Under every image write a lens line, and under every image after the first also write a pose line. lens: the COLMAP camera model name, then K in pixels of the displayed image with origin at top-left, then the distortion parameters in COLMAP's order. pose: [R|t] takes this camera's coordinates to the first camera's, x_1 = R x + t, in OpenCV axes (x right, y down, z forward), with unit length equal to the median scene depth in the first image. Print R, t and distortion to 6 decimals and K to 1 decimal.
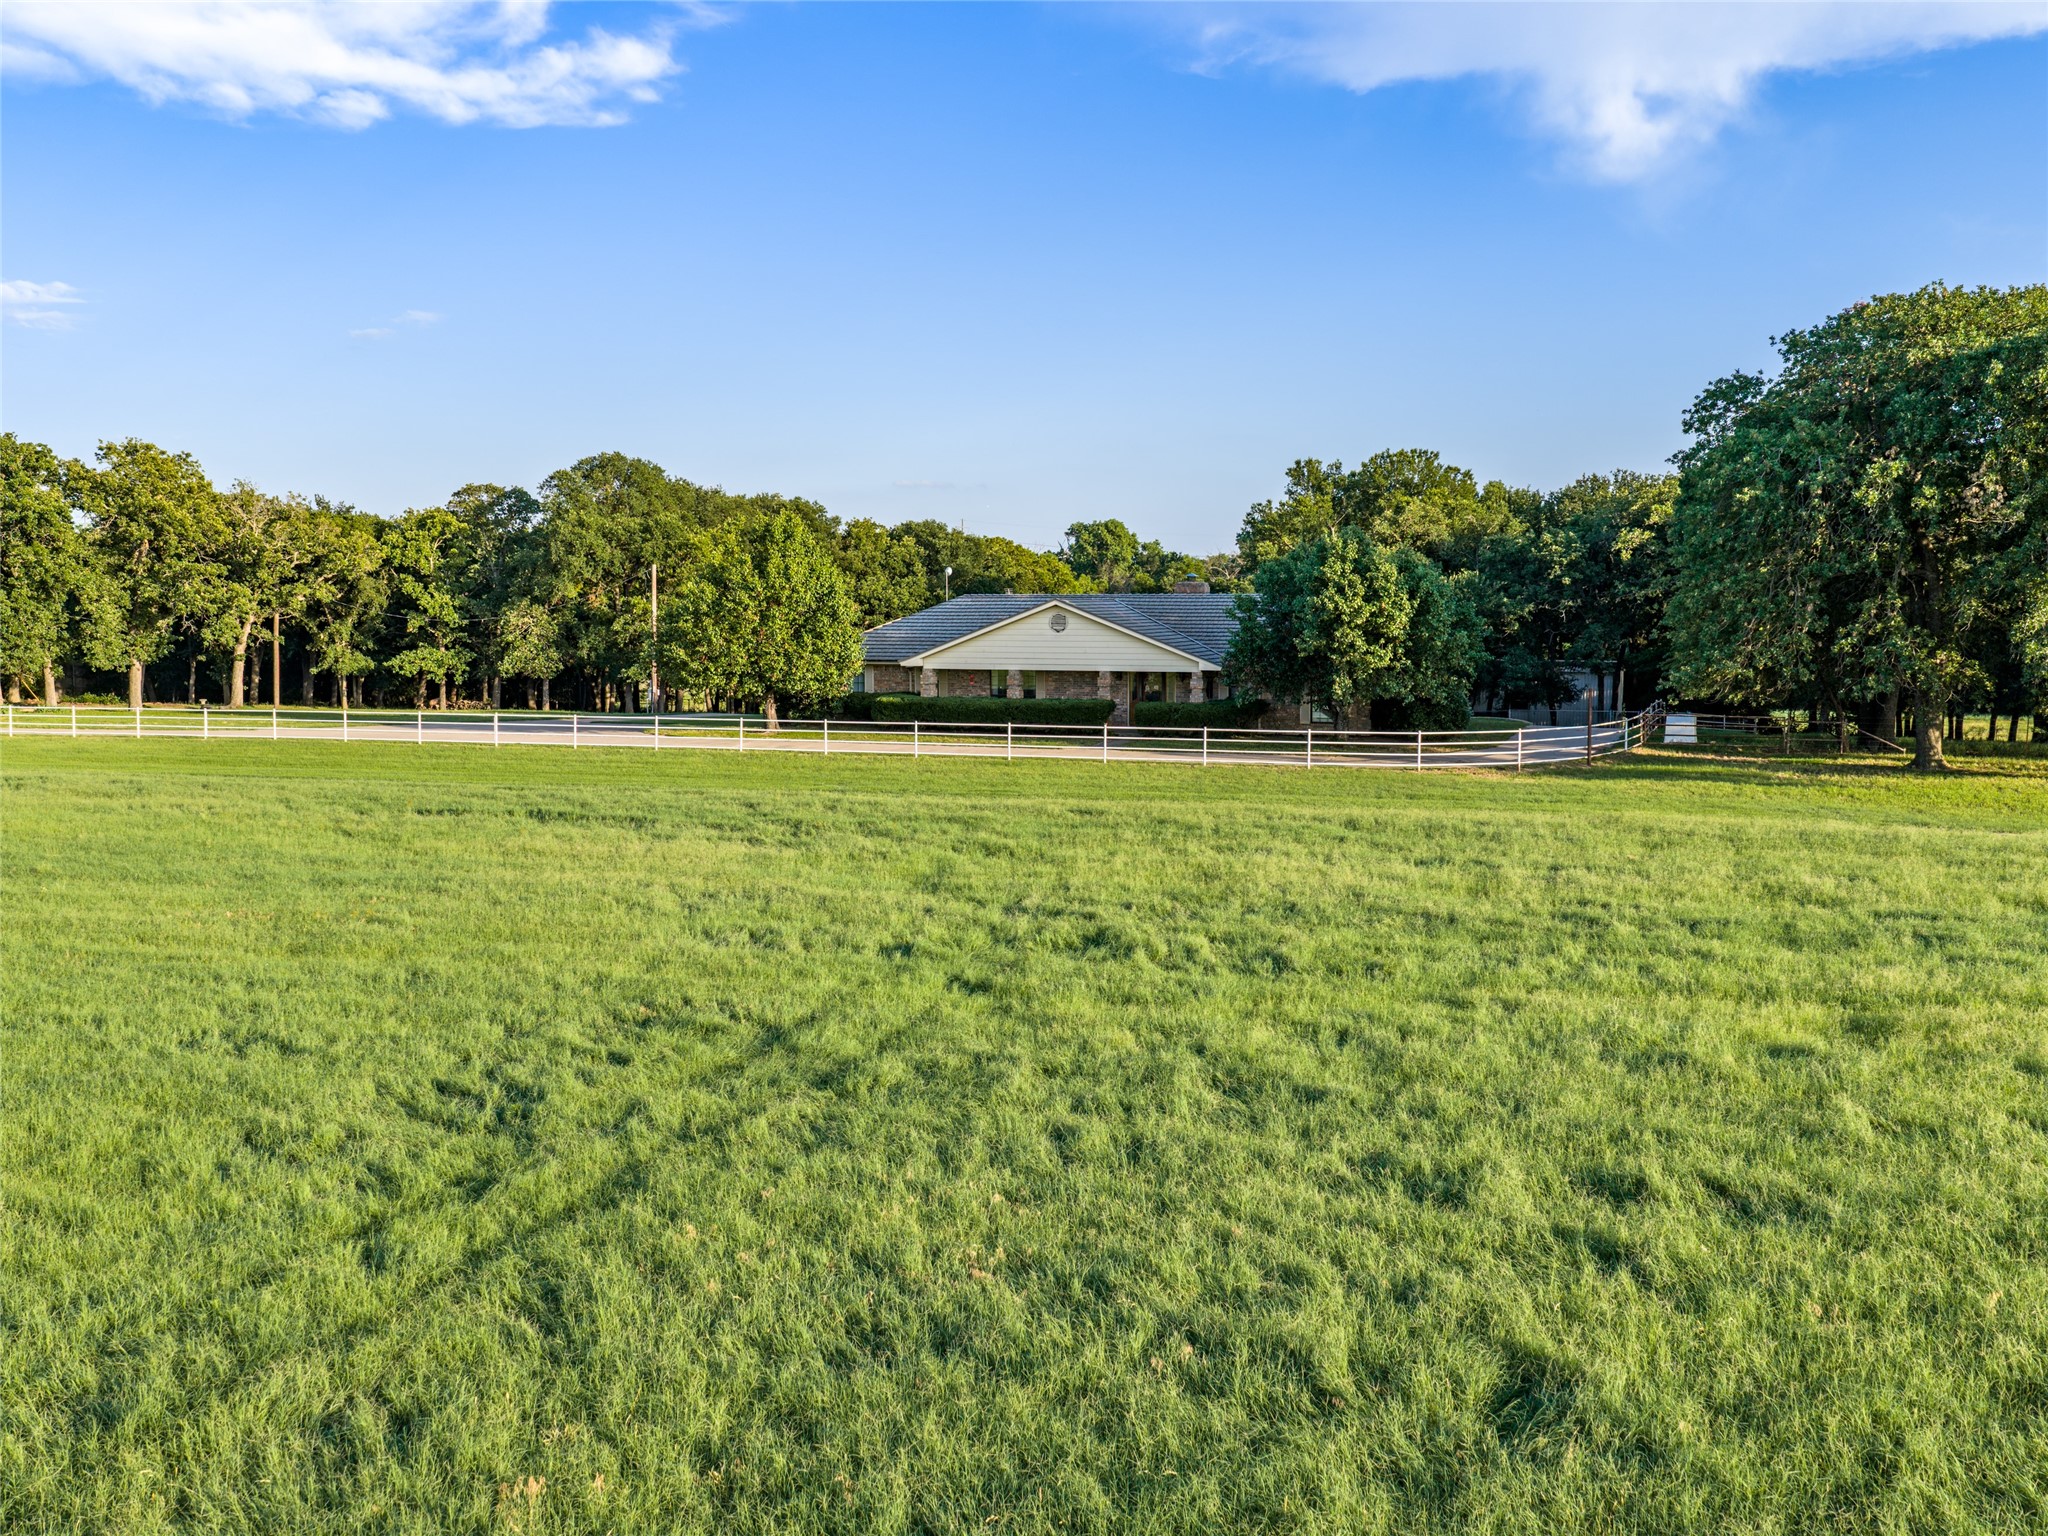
lens RADIAL K [[1959.0, 0, 1032.4], [0, 1959.0, 733.3], [0, 0, 1]] dist [0.019663, -0.030159]
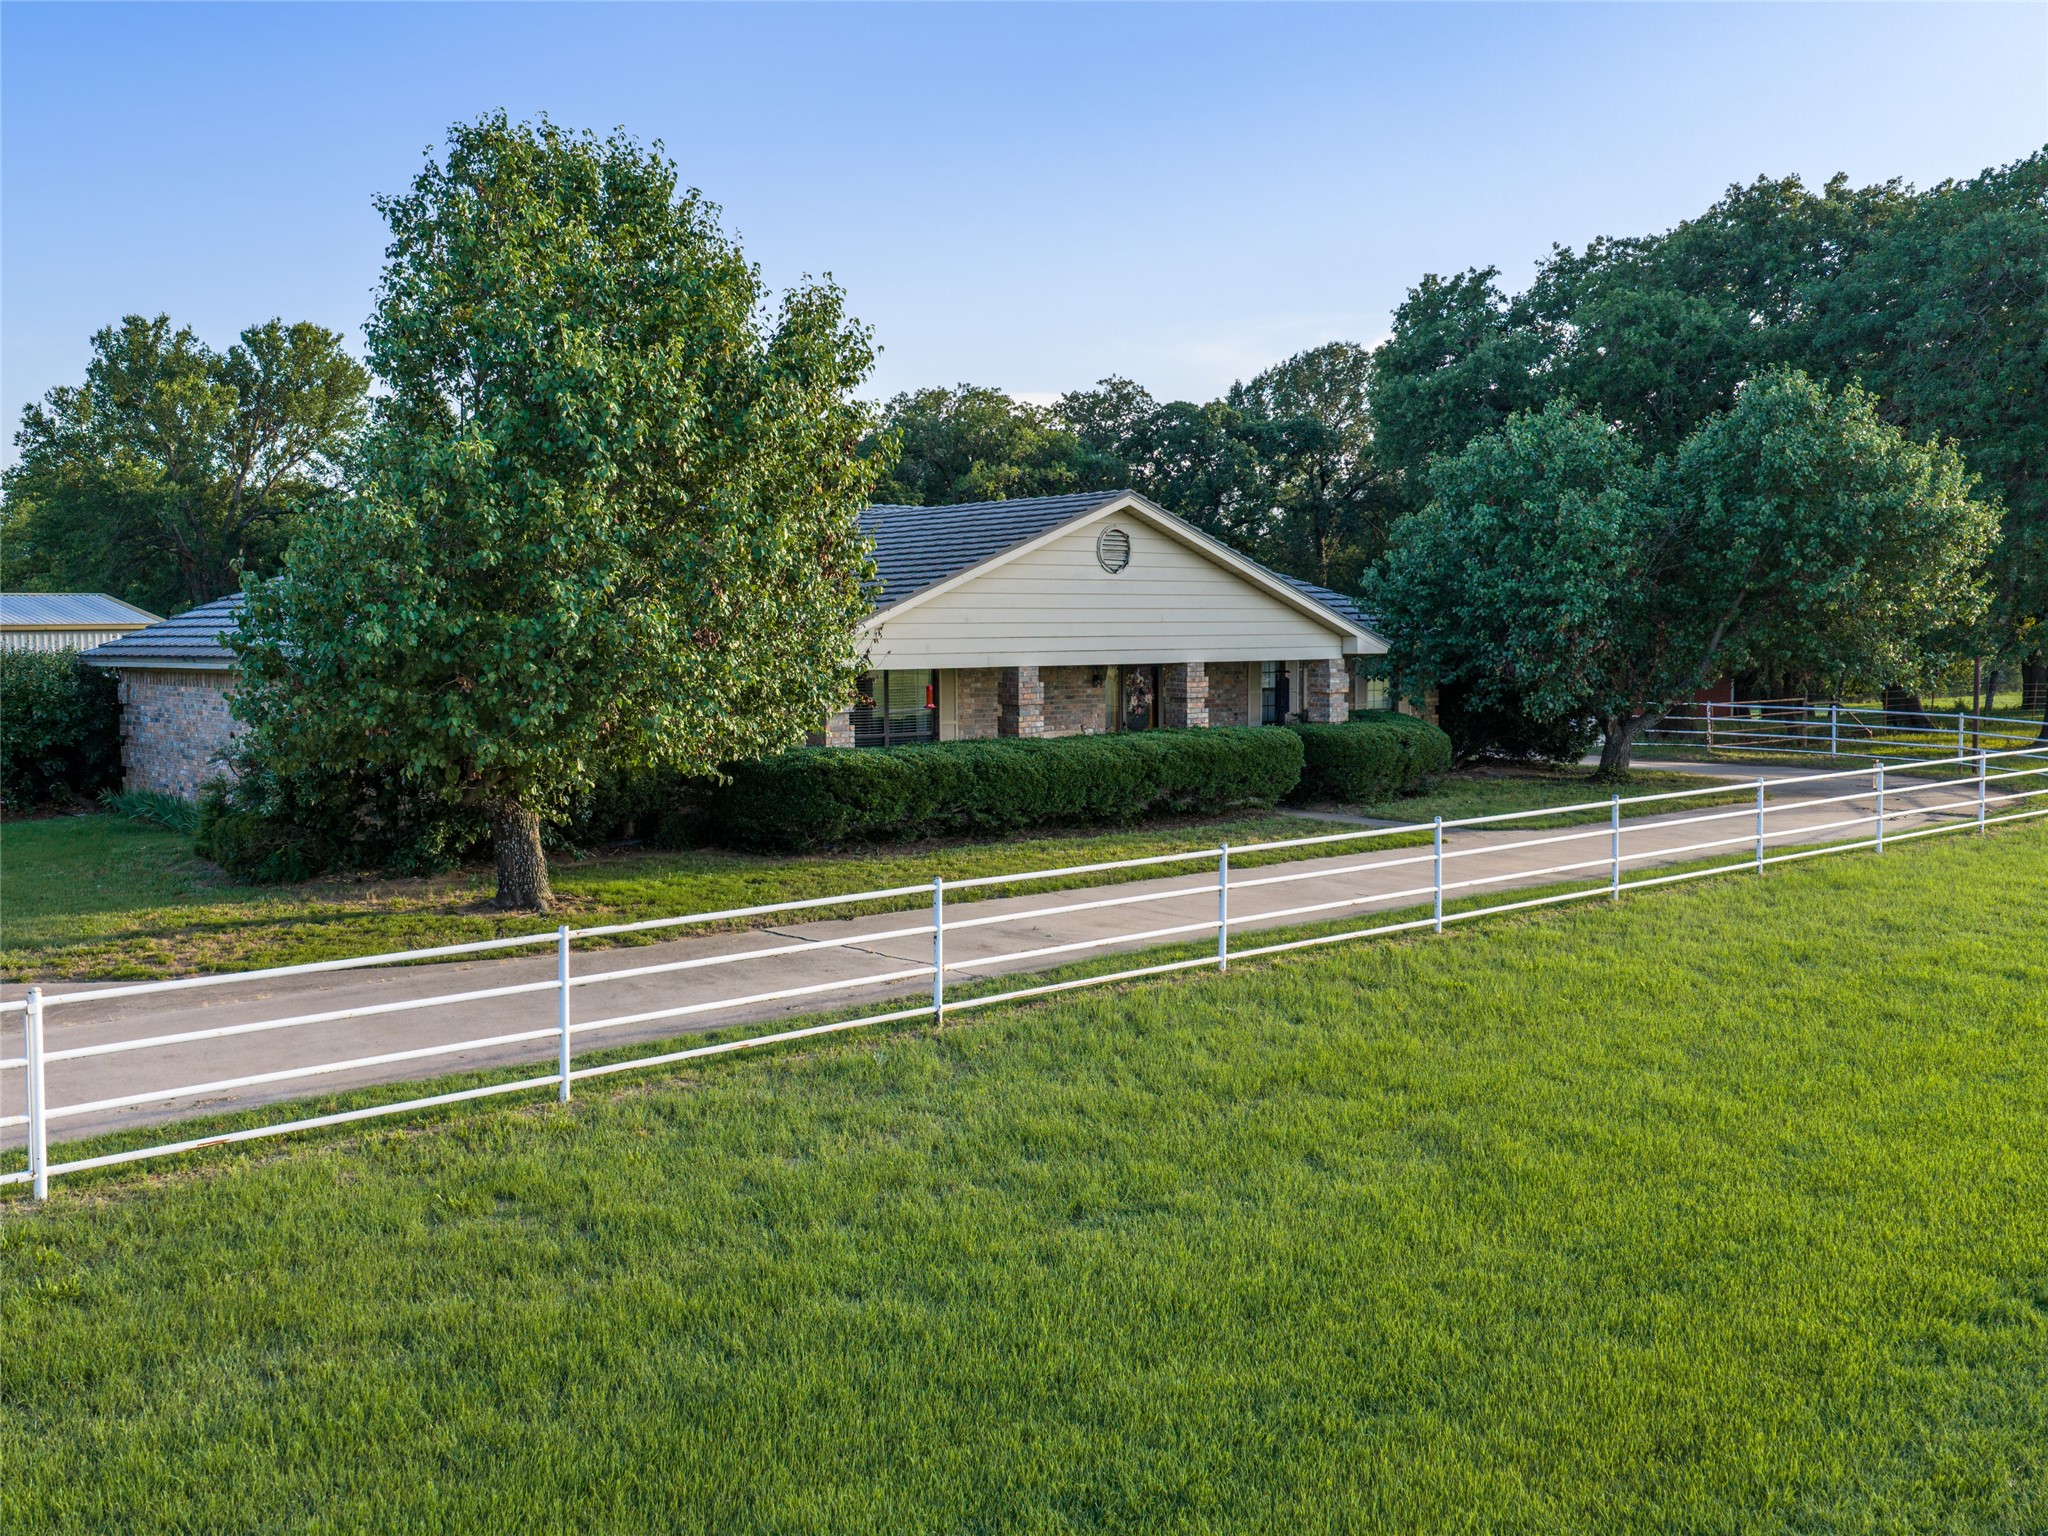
lens RADIAL K [[1959.0, 0, 1032.4], [0, 1959.0, 733.3], [0, 0, 1]] dist [0.019663, -0.030159]
pose [[0.451292, -0.052083, 0.890855, -0.359403], [0.069391, 0.997321, 0.023156, -0.028130], [-0.889674, 0.051367, 0.453697, 0.822202]]
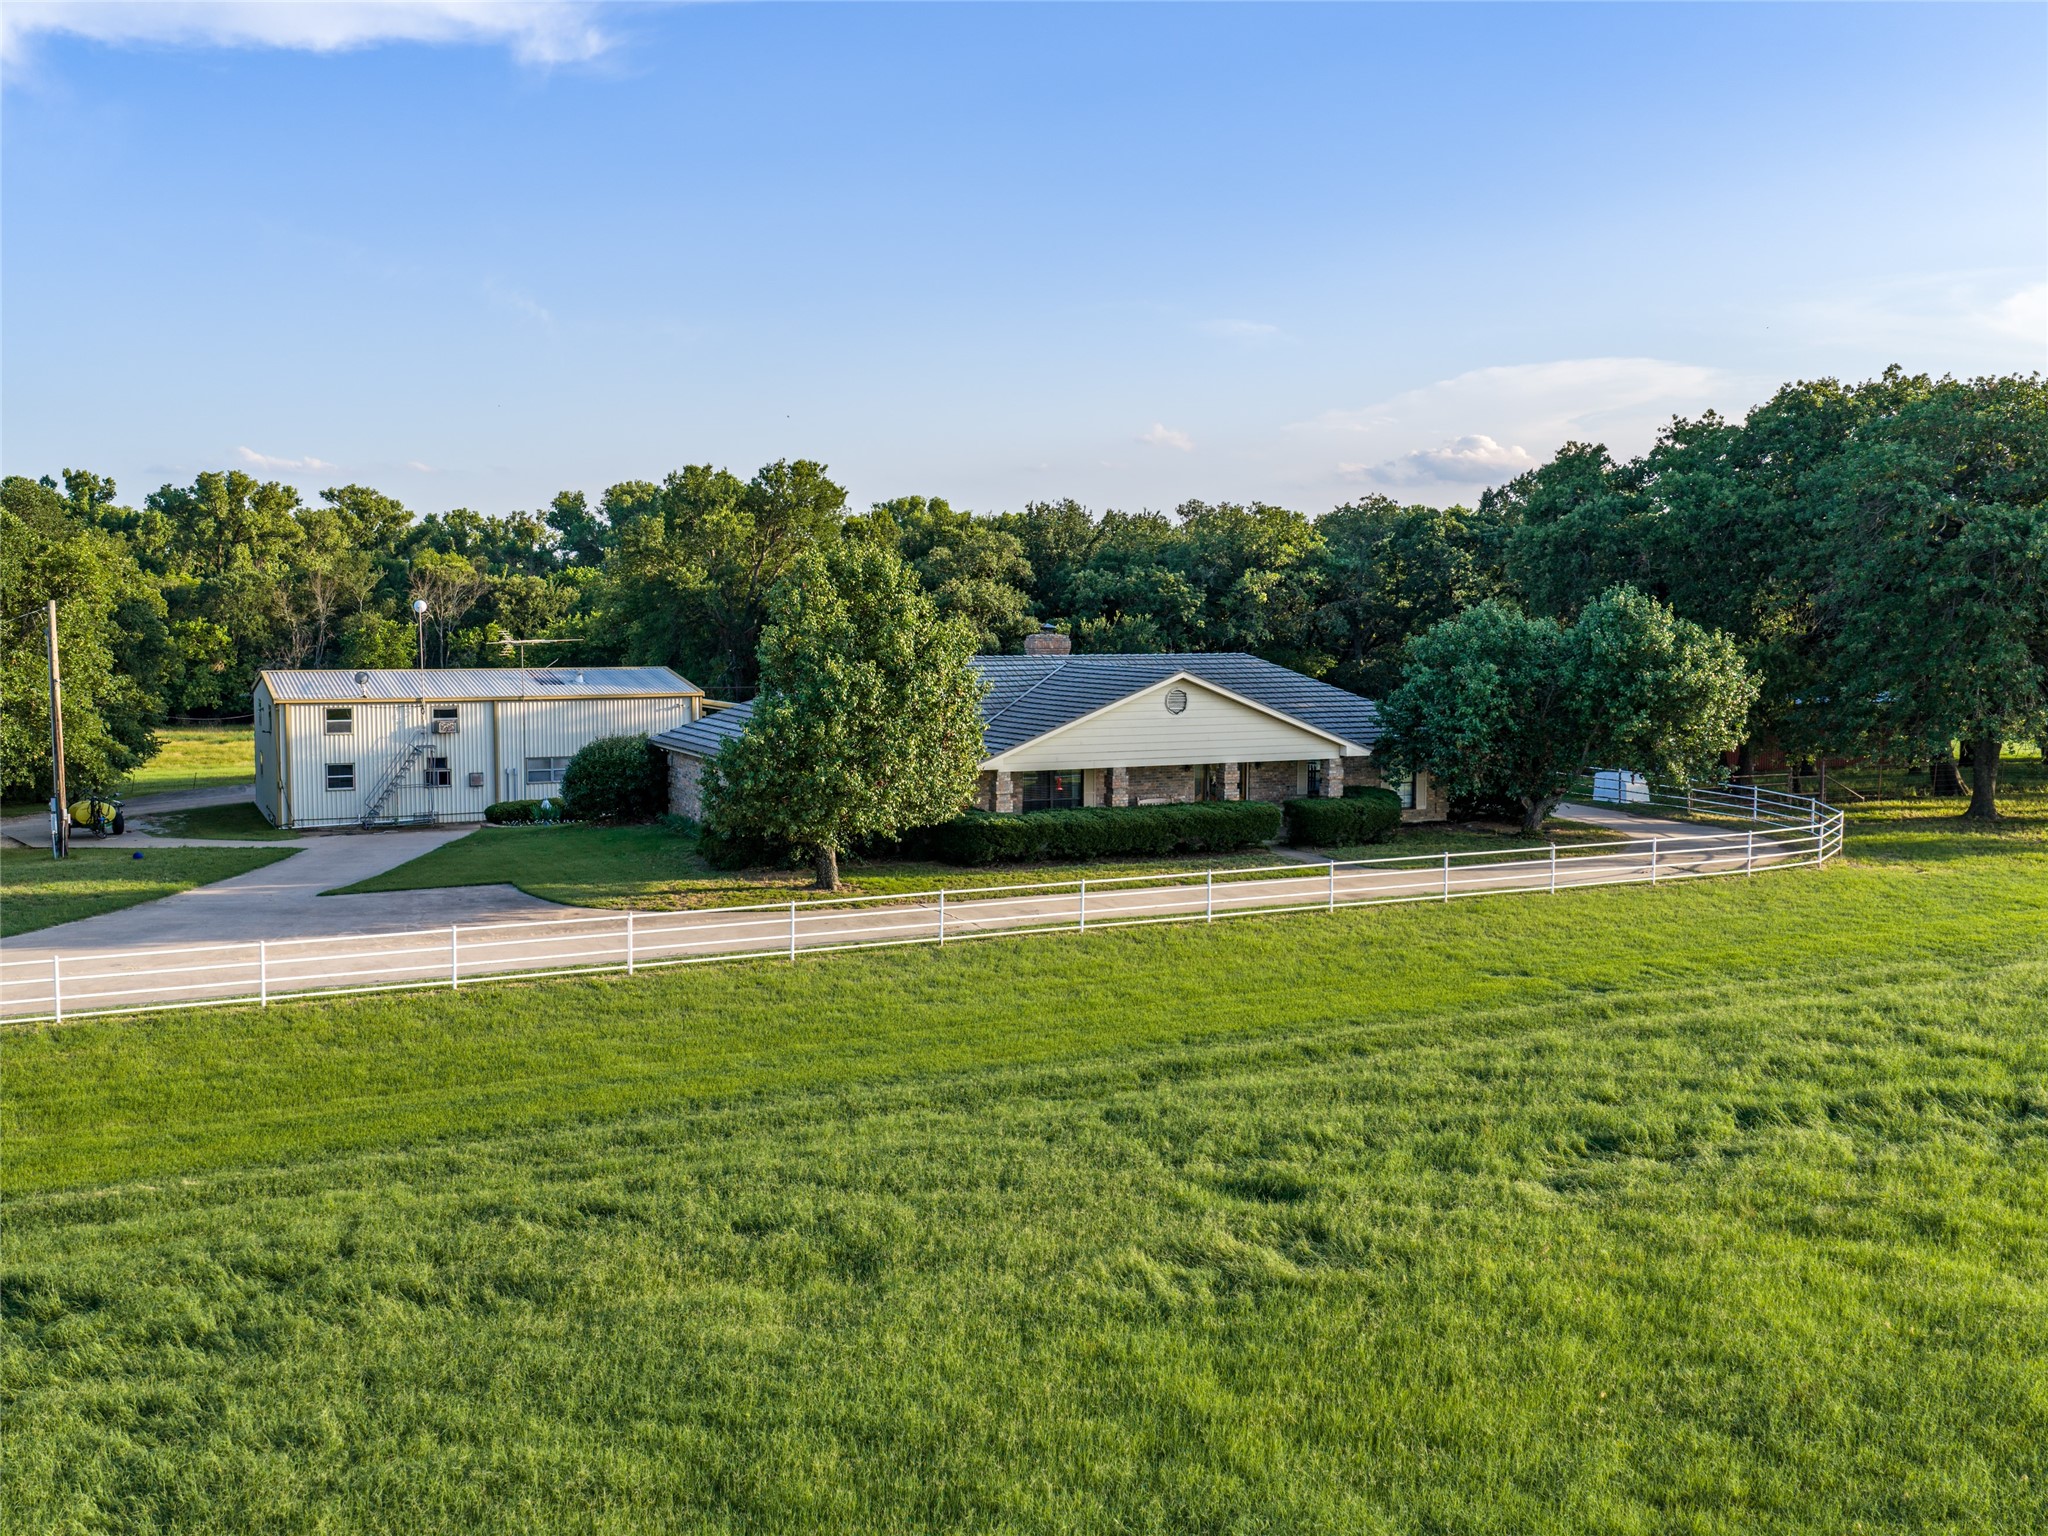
lens RADIAL K [[1959.0, 0, 1032.4], [0, 1959.0, 733.3], [0, 0, 1]] dist [0.019663, -0.030159]
pose [[0.667433, -0.050358, 0.742965, -0.566547], [0.047196, 0.998566, 0.025285, -0.064799], [-0.743173, 0.018189, 0.668852, 0.541181]]
